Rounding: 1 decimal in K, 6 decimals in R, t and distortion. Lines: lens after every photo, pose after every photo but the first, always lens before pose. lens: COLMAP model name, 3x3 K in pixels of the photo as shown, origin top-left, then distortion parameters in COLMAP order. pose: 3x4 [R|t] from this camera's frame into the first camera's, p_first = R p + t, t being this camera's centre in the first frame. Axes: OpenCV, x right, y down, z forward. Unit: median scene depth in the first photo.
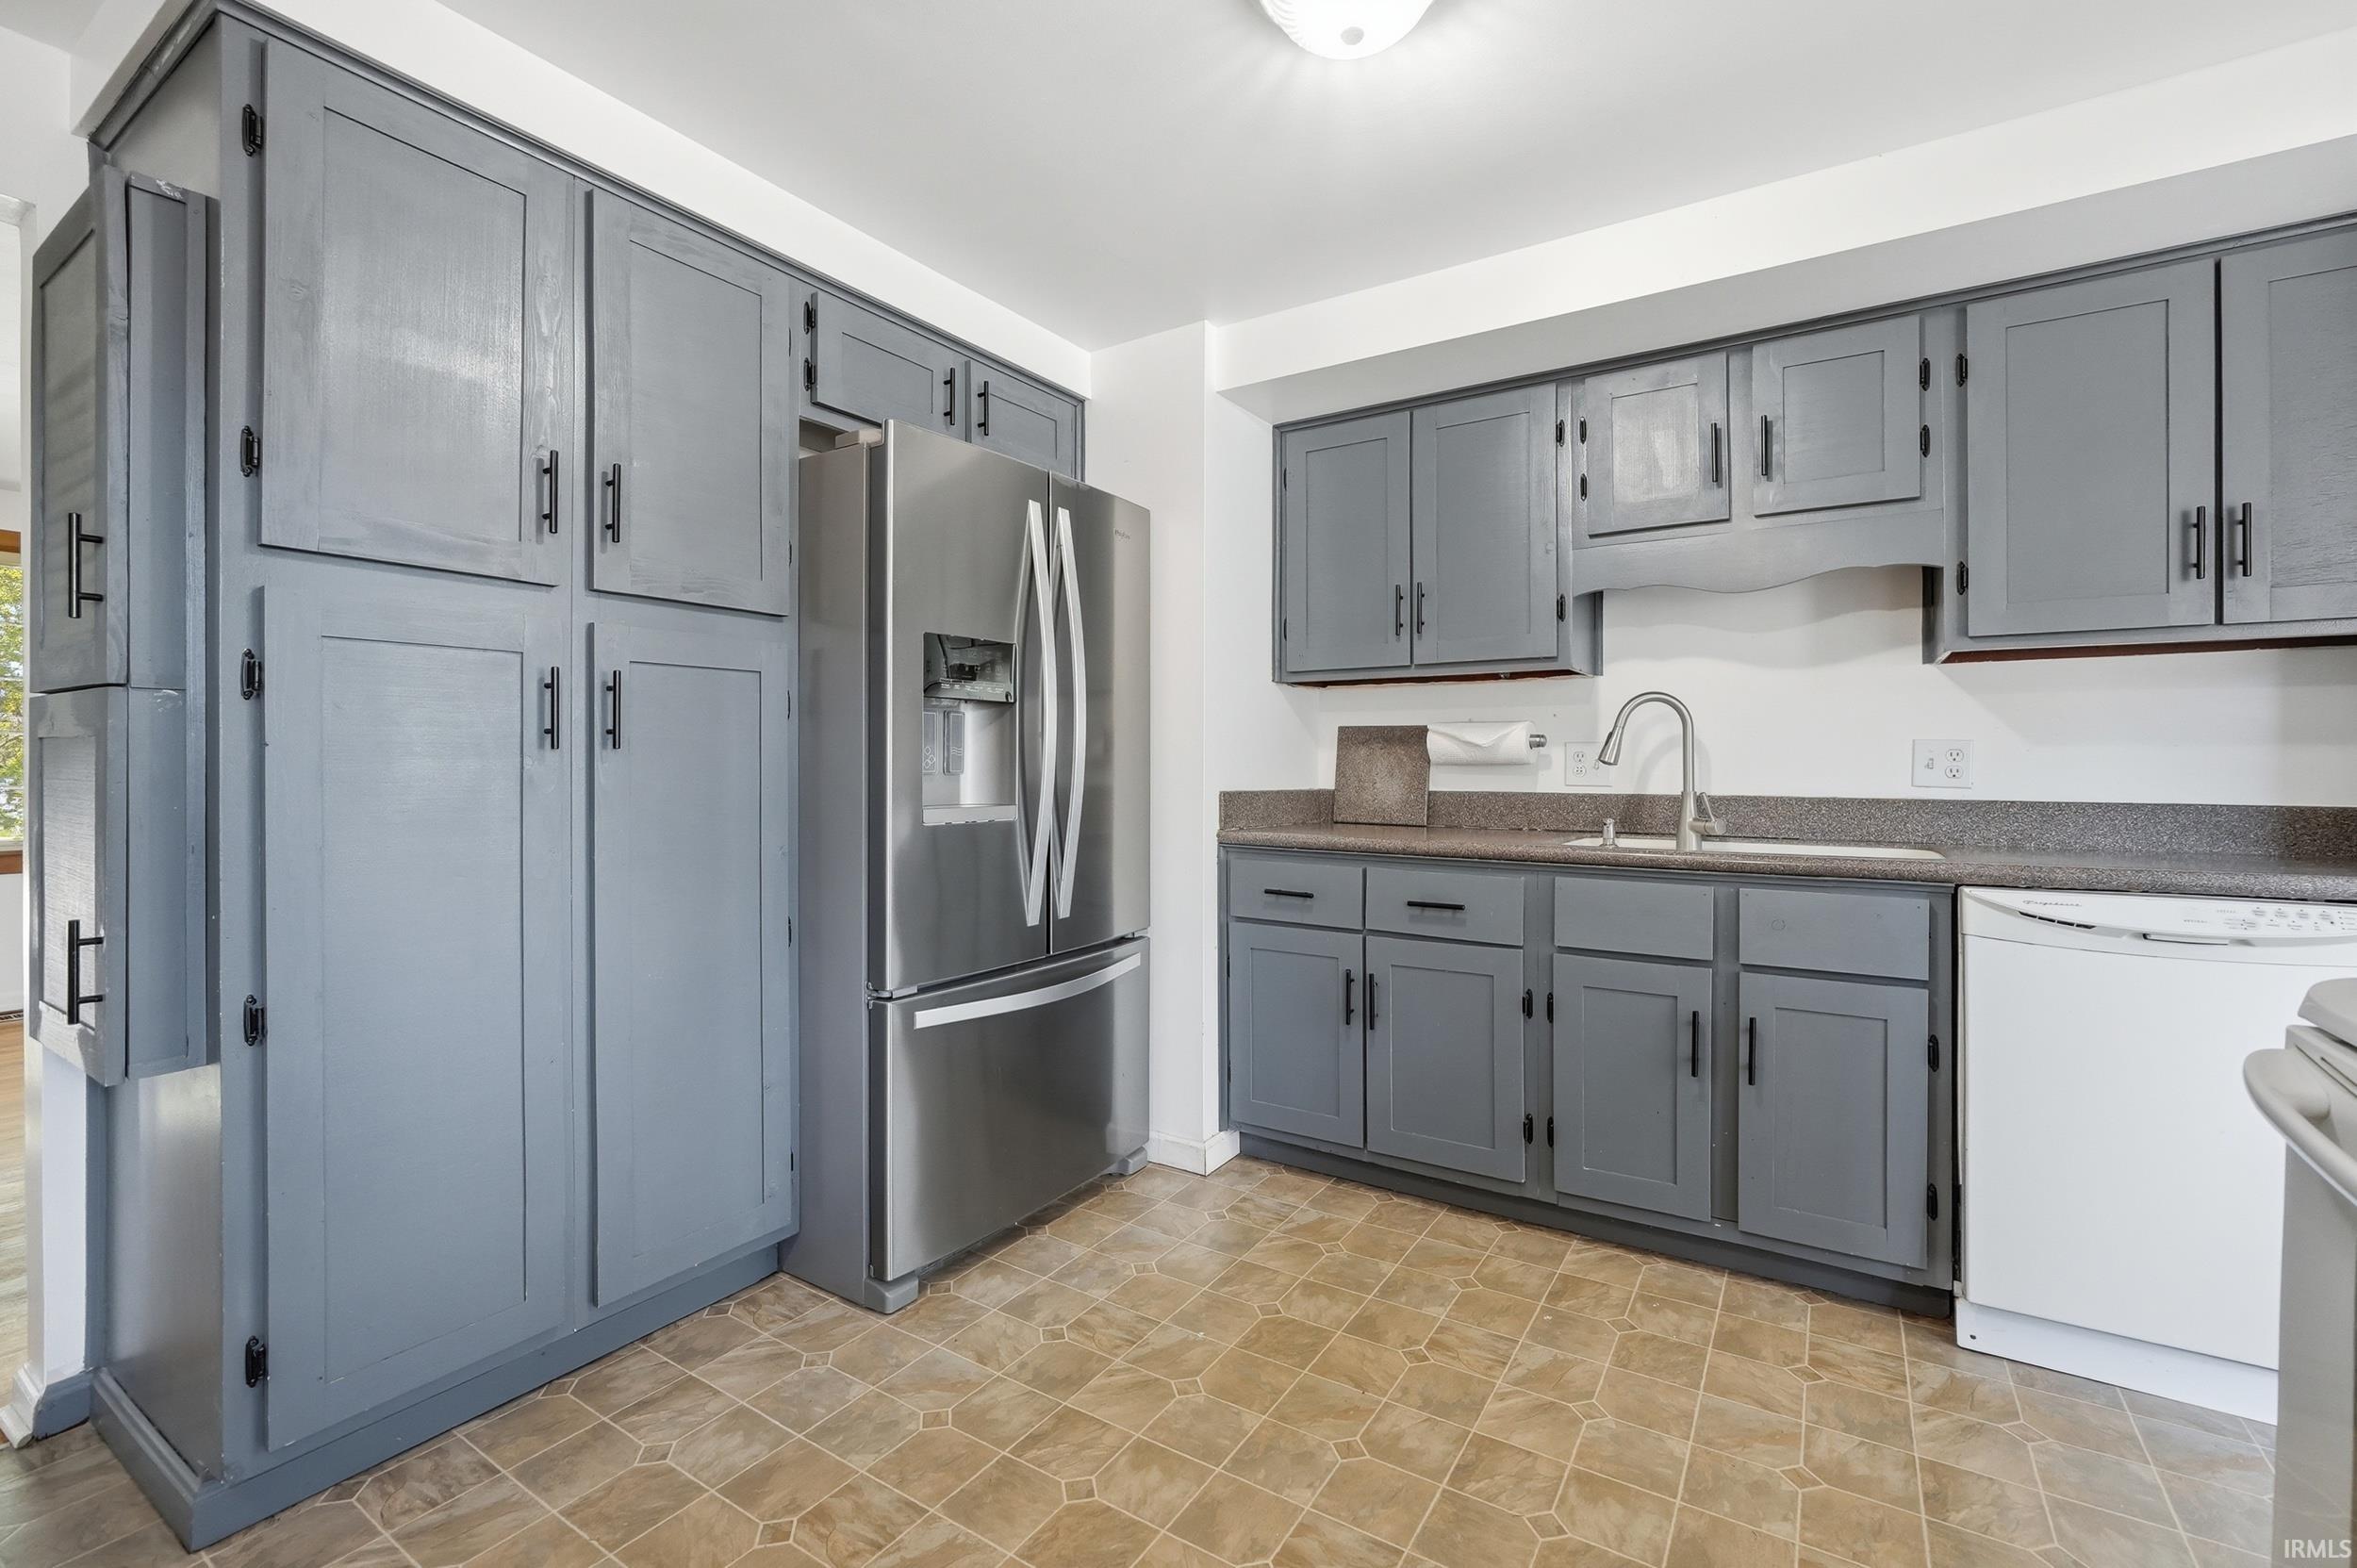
lens RADIAL K [[1013.0, 0, 1182.4], [0, 1013.0, 759.8], [0, 0, 1]] dist [-0.024177, 0.007078]
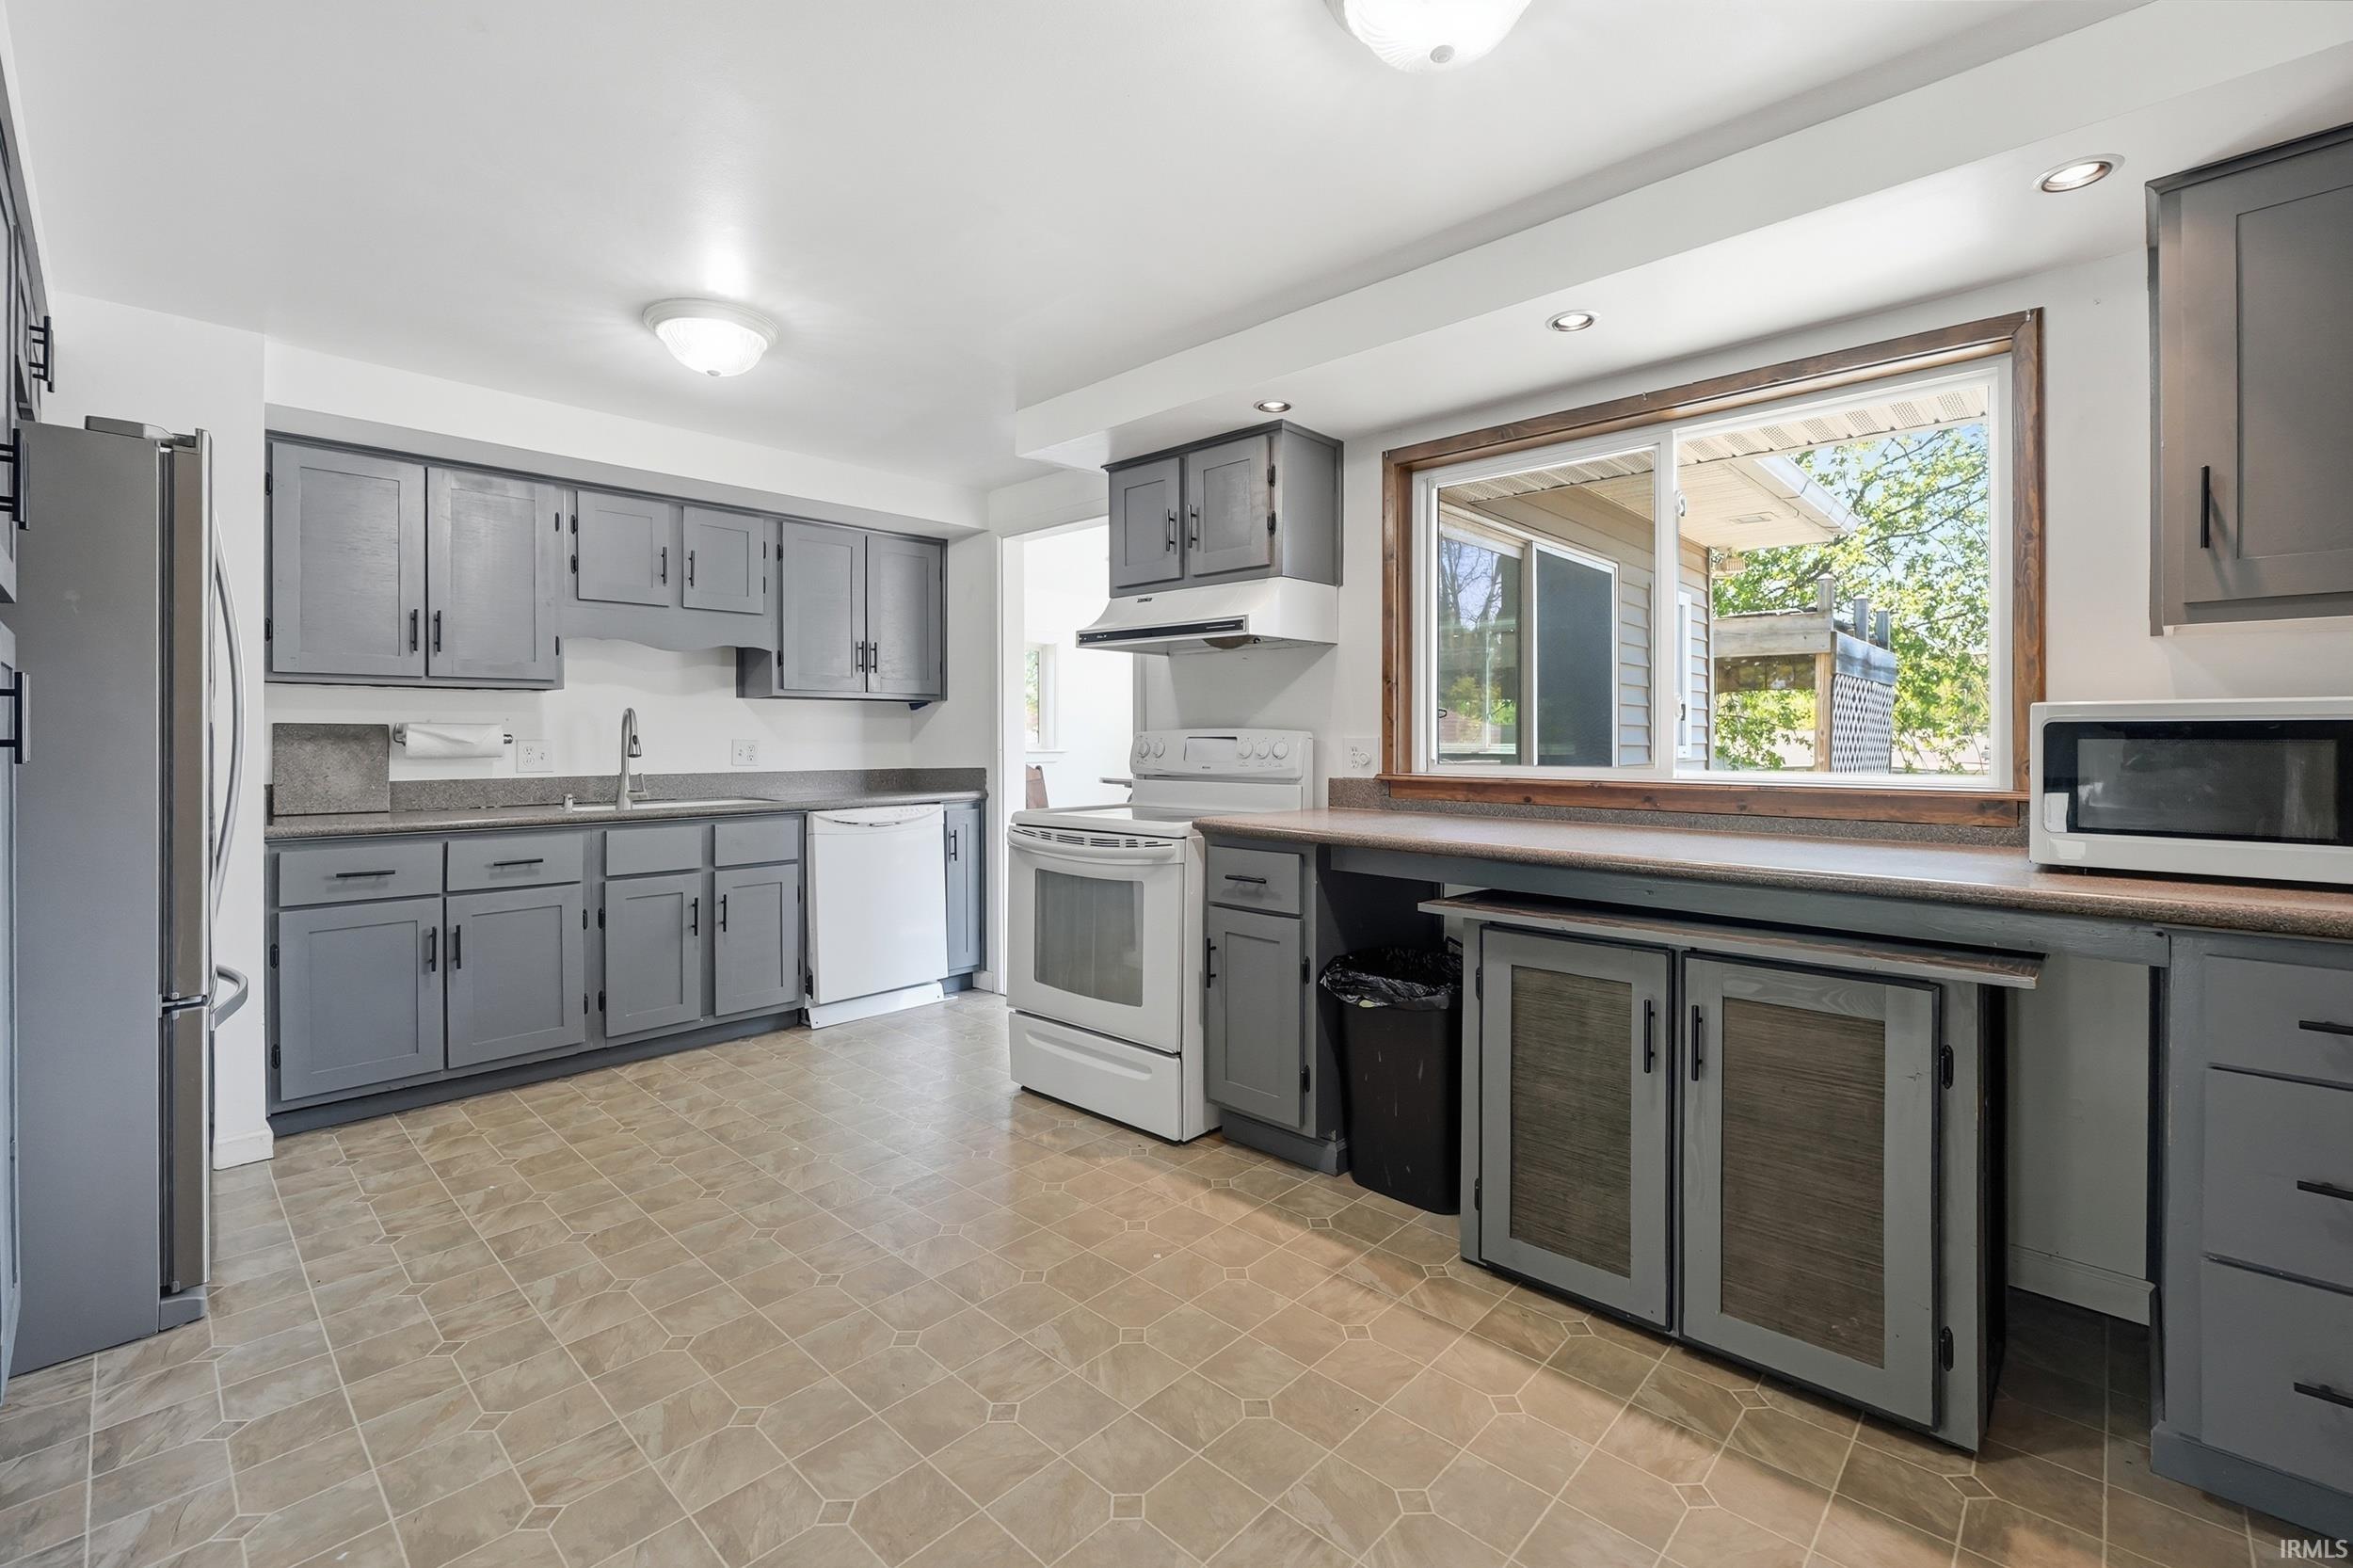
lens RADIAL K [[1021.1, 0, 1163.3], [0, 1021.1, 741.0], [0, 0, 1]] dist [-0.002374, 0.005512]
pose [[0.198018, -0.003647, 0.980192, -0.945636], [0.001878, 0.999993, 0.003341, -0.022884], [-0.980197, 0.001179, 0.198024, -0.125202]]
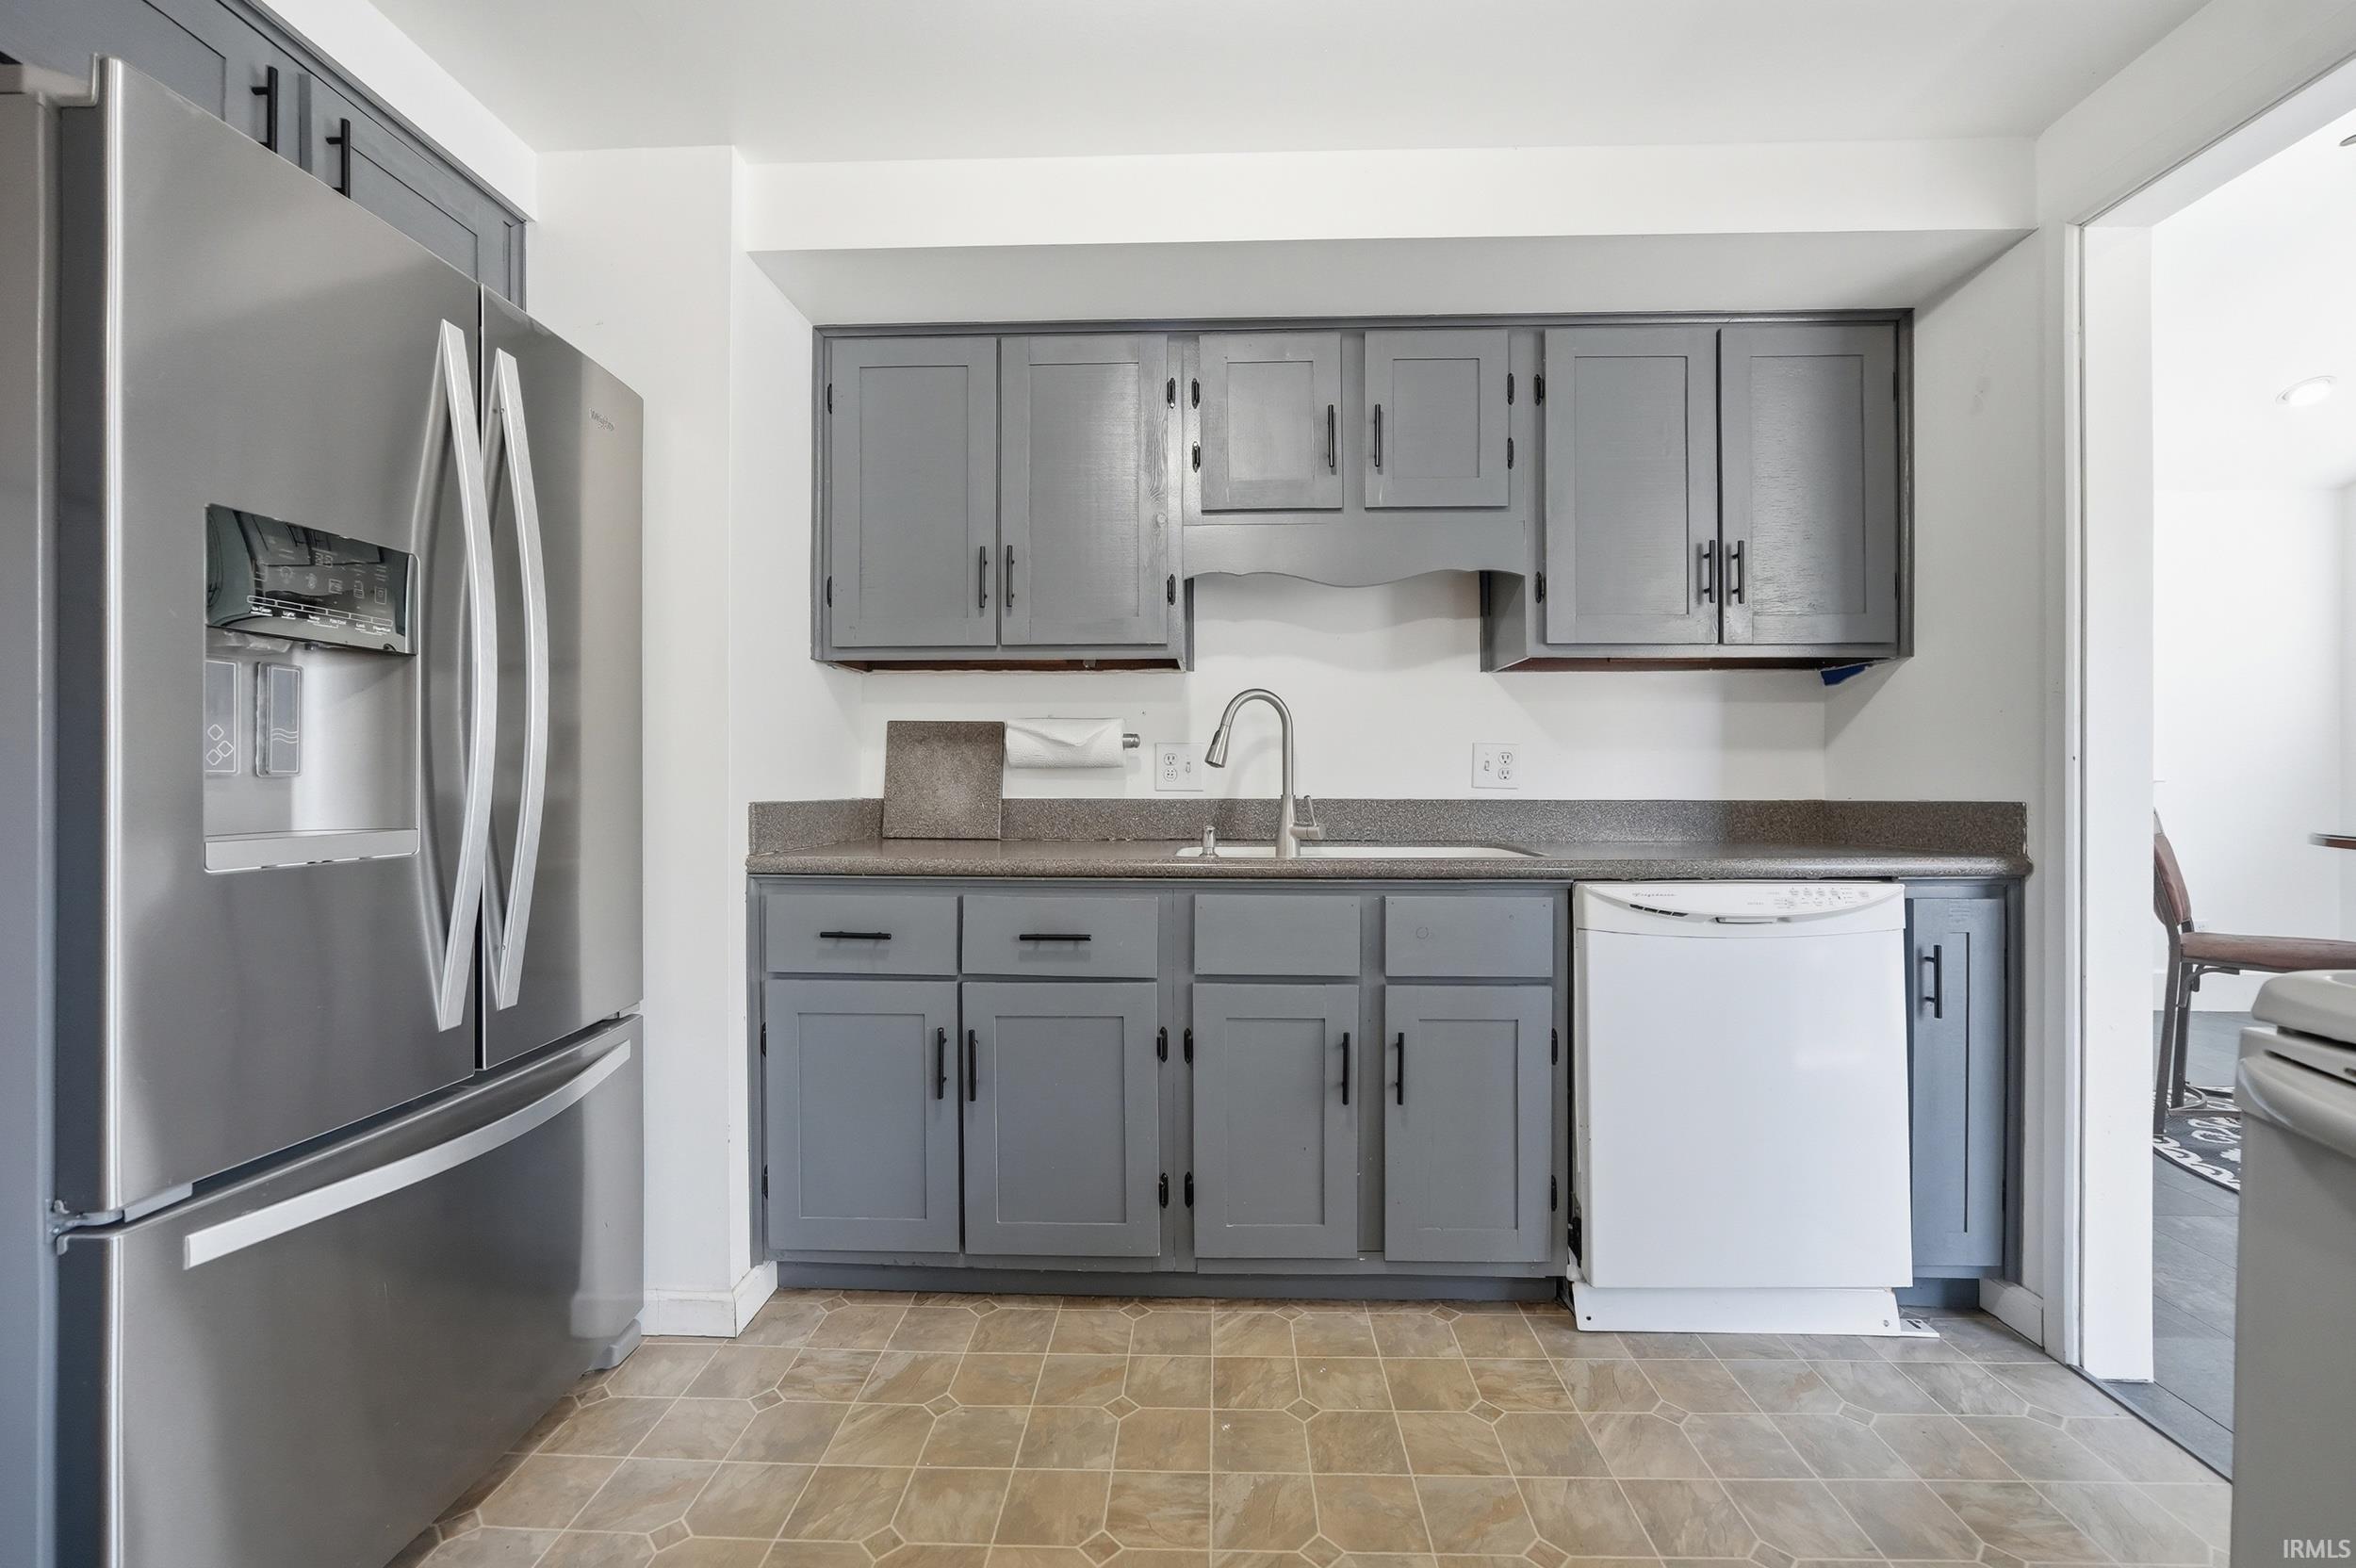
lens RADIAL K [[993.0, 0, 1179.8], [0, 993.0, 775.4], [0, 0, 1]] dist [-0.020076, 0.005020]
pose [[0.858171, -0.001375, 0.513362, -0.073846], [-0.000574, 0.999993, 0.003639, 0.010765], [-0.513363, -0.003418, 0.858164, 0.271802]]
